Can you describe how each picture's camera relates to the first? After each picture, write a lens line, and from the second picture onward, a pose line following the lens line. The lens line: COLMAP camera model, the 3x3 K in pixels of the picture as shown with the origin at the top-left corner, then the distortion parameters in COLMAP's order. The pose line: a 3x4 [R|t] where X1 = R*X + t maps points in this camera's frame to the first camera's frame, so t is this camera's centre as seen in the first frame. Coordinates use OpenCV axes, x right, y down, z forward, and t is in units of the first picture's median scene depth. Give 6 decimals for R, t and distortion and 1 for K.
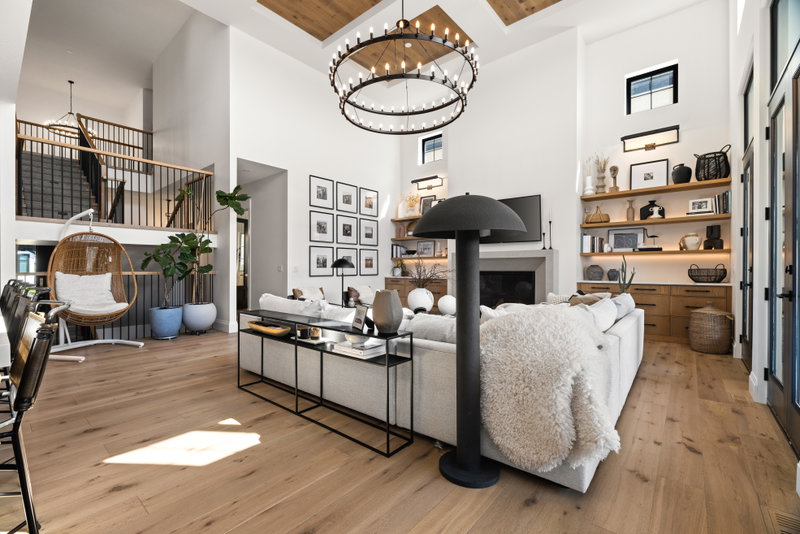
lens RADIAL K [[344.6, 0, 379.2], [0, 344.6, 267.5], [0, 0, 1]] dist [0.001895, 0.002371]
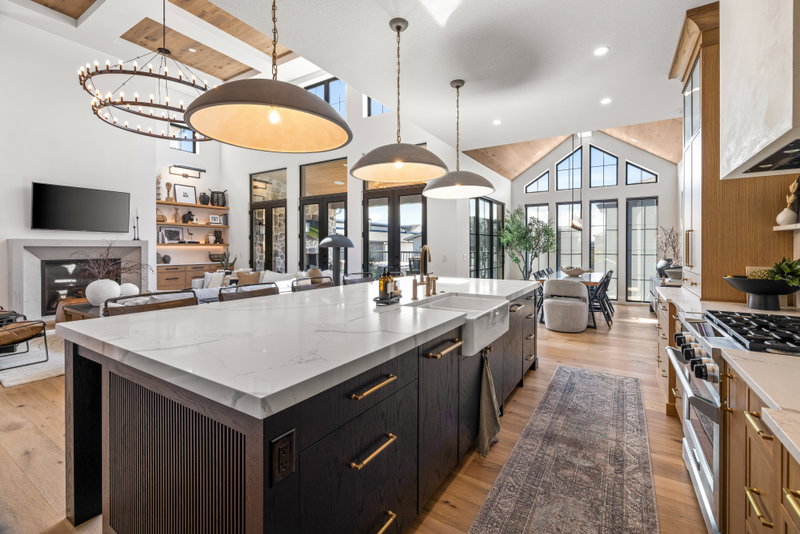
lens RADIAL K [[344.6, 0, 405.2], [0, 344.6, 249.7], [0, 0, 1]] dist [0.001895, 0.002371]
pose [[-0.176125, -0.007139, 0.984342, -0.995988], [-0.003406, 0.999972, 0.006643, -0.033411], [-0.984362, -0.002183, -0.176144, 0.319115]]
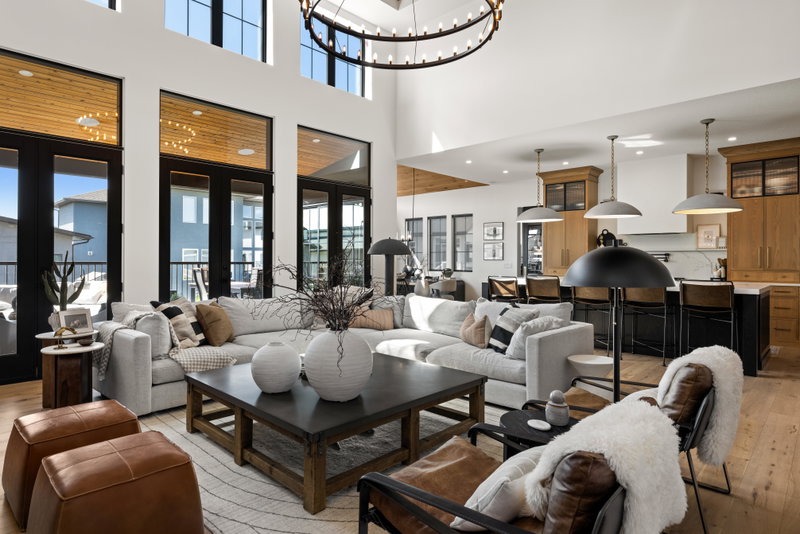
lens RADIAL K [[455.9, 0, 390.4], [0, 455.9, 261.5], [0, 0, 1]] dist [-0.002424, 0.002196]
pose [[-0.999082, -0.003237, 0.042714, 0.032299], [-0.003106, 0.999990, 0.003124, -0.020814], [-0.042723, 0.002989, -0.999082, 1.489815]]
